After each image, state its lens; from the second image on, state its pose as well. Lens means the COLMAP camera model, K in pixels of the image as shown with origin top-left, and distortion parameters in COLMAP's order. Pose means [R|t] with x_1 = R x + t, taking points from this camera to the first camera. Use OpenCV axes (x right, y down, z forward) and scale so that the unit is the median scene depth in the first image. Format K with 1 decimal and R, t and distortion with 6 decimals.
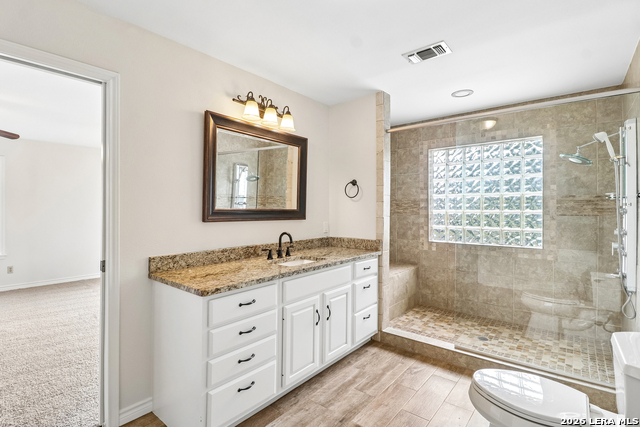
lens RADIAL K [[305.6, 0, 315.6], [0, 305.6, 210.6], [0, 0, 1]] dist [0.002145, -0.014380]
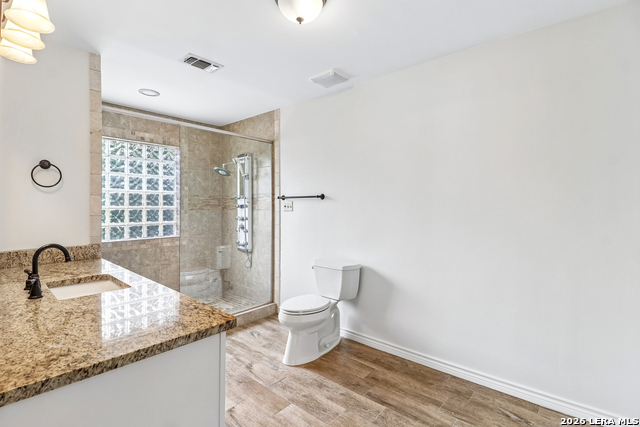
lens RADIAL K [[305.6, 0, 315.6], [0, 305.6, 210.6], [0, 0, 1]] dist [0.002145, -0.014380]
pose [[0.044353, -0.015585, 0.998894, -0.515439], [0.006986, 0.999859, 0.015290, 0.002408], [-0.998992, 0.006300, 0.044455, 0.385448]]
